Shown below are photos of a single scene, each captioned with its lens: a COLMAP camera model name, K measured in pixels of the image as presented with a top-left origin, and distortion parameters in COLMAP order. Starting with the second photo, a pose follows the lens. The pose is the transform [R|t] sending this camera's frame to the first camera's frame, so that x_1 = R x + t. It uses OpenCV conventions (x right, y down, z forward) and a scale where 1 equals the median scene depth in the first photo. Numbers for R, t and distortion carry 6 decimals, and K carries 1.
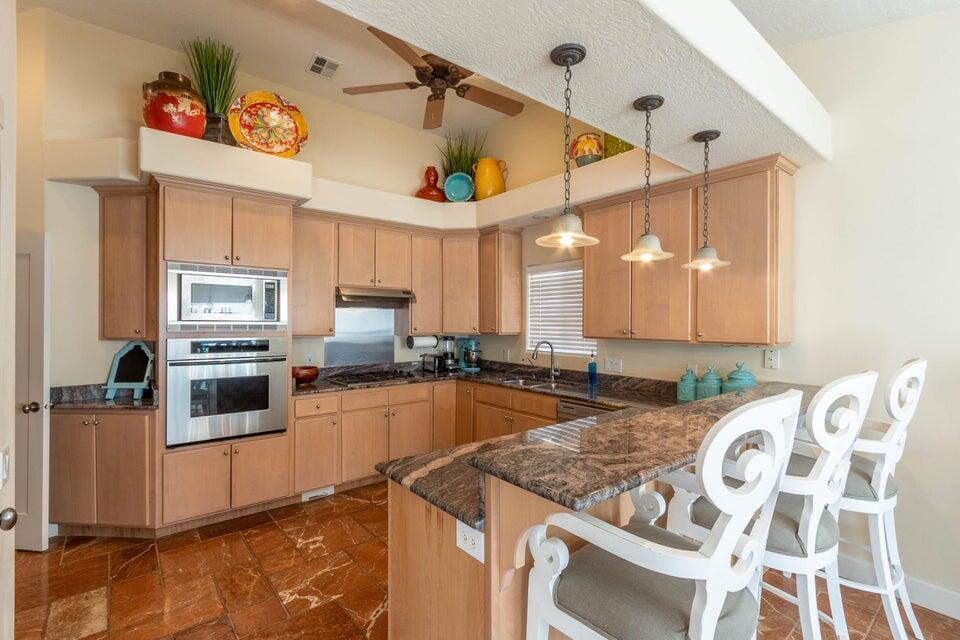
lens RADIAL K [[444.3, 0, 483.5], [0, 444.3, 321.2], [0, 0, 1]] dist [0.003251, -0.000339]
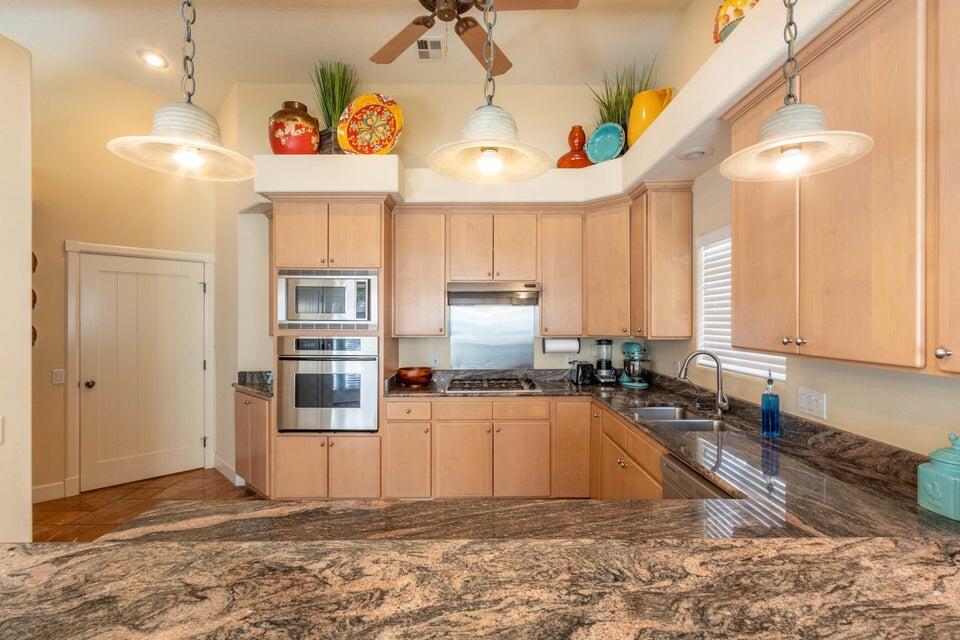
lens RADIAL K [[444.3, 0, 483.5], [0, 444.3, 321.2], [0, 0, 1]] dist [0.003251, -0.000339]
pose [[0.774439, -0.000770, -0.632648, 0.338216], [0.002297, 0.999996, 0.001595, 0.000602], [0.632644, -0.002688, 0.774438, 0.362254]]
